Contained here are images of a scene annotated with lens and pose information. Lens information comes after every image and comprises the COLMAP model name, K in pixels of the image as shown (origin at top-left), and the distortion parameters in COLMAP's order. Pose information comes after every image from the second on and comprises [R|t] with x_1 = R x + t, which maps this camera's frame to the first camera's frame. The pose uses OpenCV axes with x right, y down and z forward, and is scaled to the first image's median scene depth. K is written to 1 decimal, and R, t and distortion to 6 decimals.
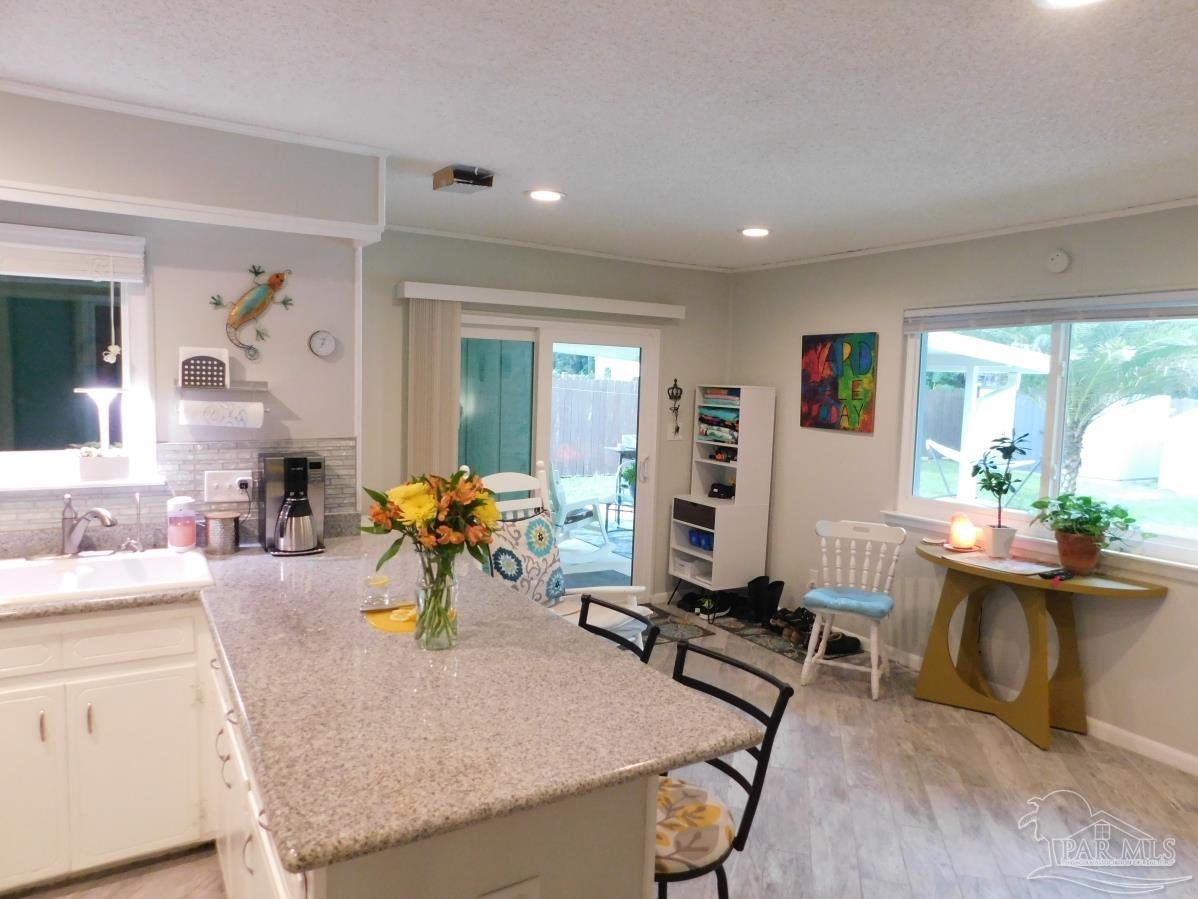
lens RADIAL K [[798.8, 0, 598.9], [0, 798.8, 451.2], [0, 0, 1]] dist [-0.065586, 0.052539]
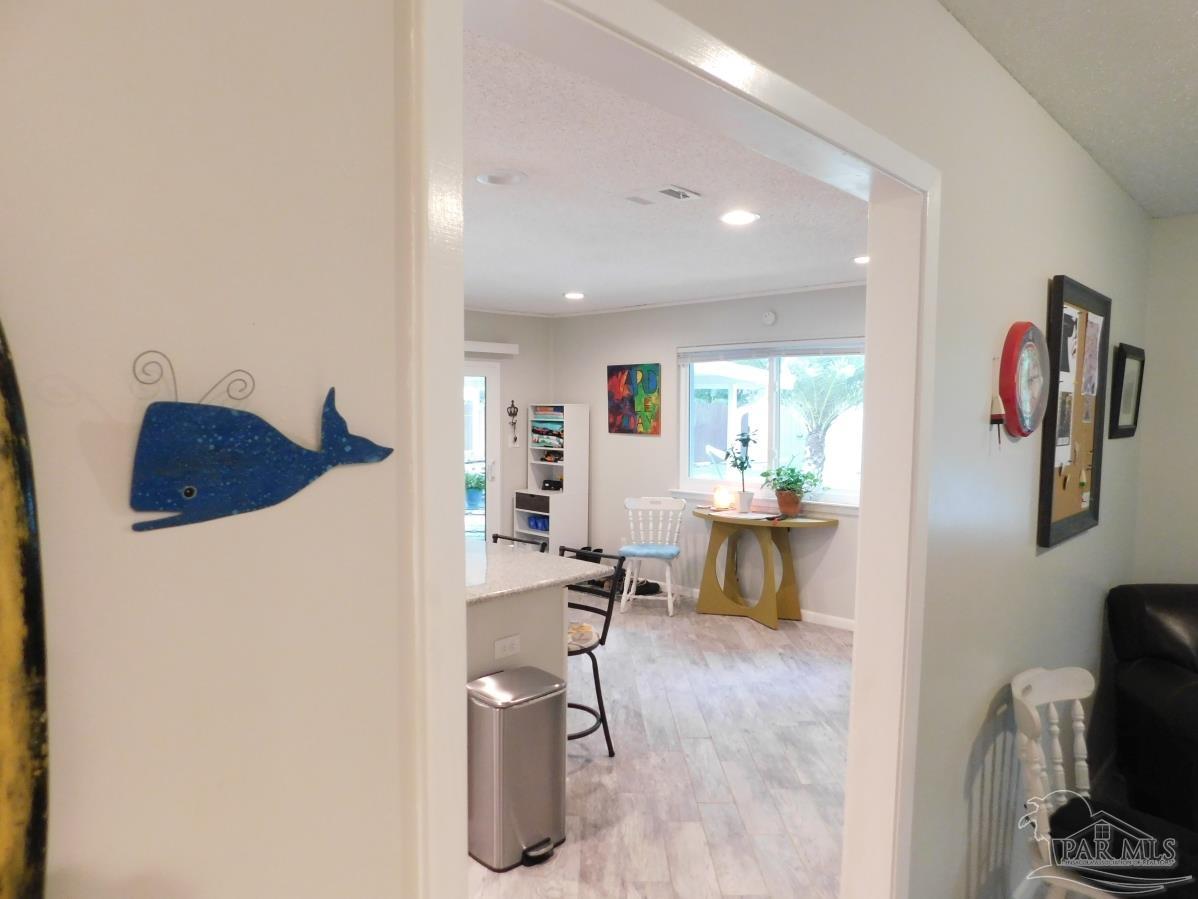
lens RADIAL K [[798.8, 0, 603.6], [0, 798.8, 444.0], [0, 0, 1]] dist [-0.065586, 0.052539]
pose [[0.966185, -0.039529, 0.254802, -0.166211], [0.048297, 0.998434, -0.028247, 0.042382], [-0.253286, 0.039598, 0.966581, -0.504406]]
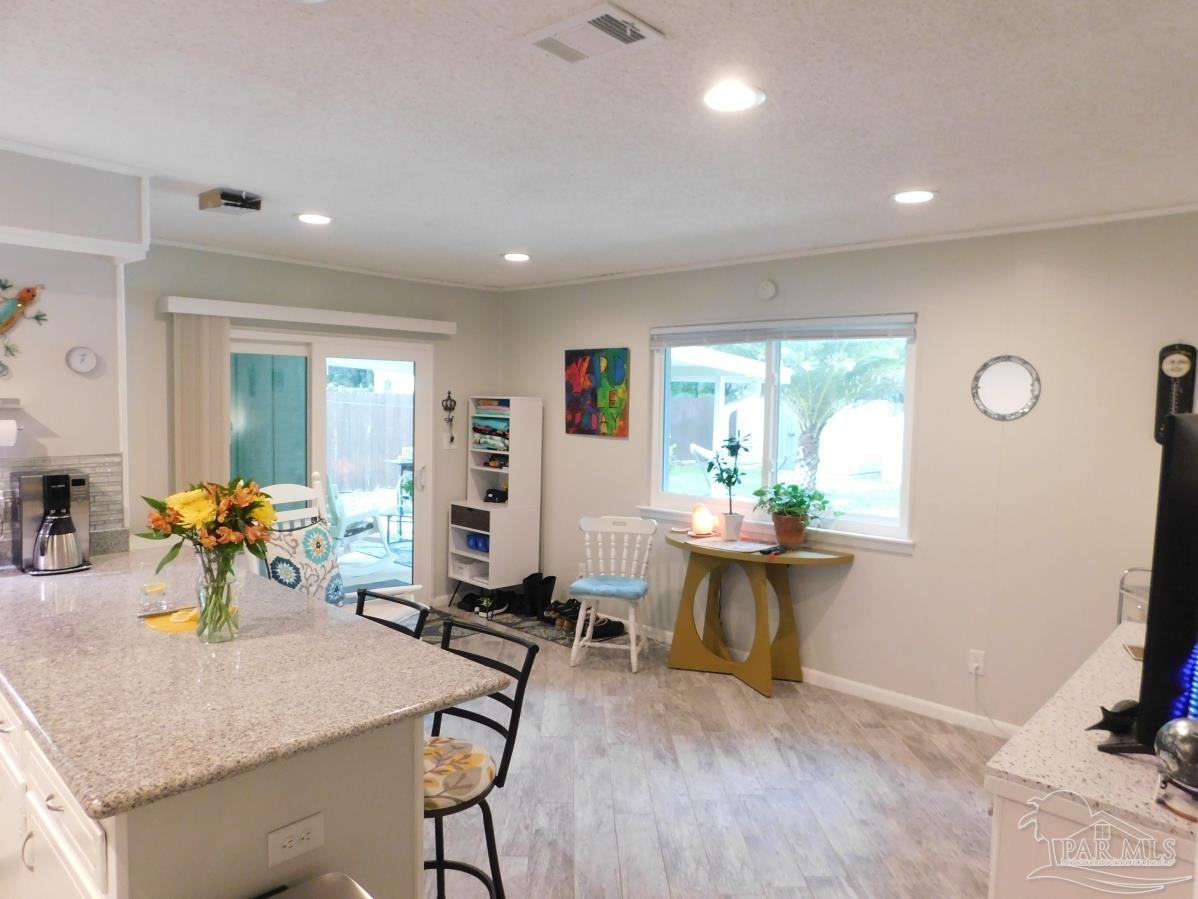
lens RADIAL K [[798.8, 0, 602.9], [0, 798.8, 448.5], [0, 0, 1]] dist [-0.065586, 0.052539]
pose [[0.962963, -0.028783, 0.268092, 0.012802], [0.033543, 0.999350, -0.013189, 0.009872], [-0.267538, 0.021694, 0.963303, -0.115377]]
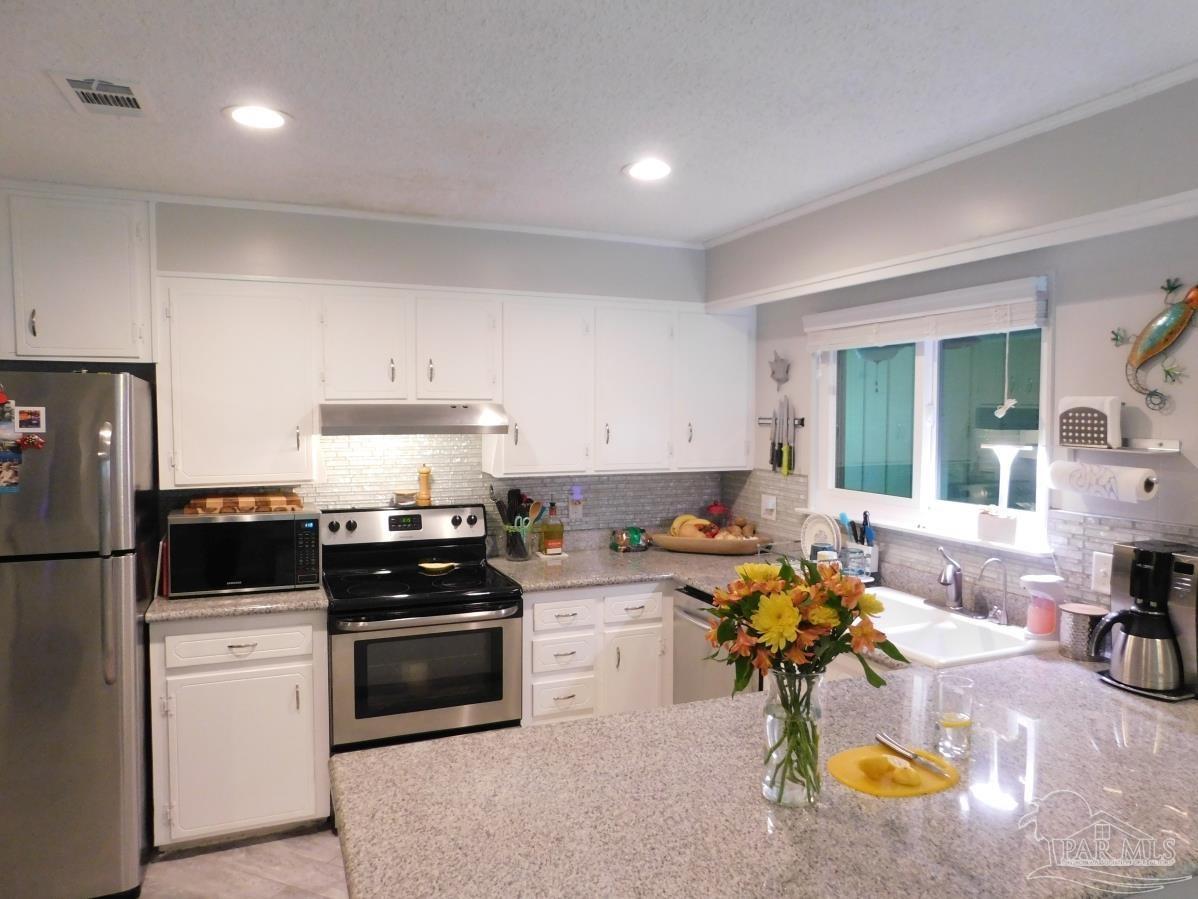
lens RADIAL K [[798.8, 0, 600.0], [0, 798.8, 455.7], [0, 0, 1]] dist [-0.065586, 0.052539]
pose [[-0.150343, 0.025039, -0.988317, 0.324799], [-0.103713, 0.993764, 0.040954, -0.046981], [0.983179, 0.108658, -0.146808, 0.563828]]
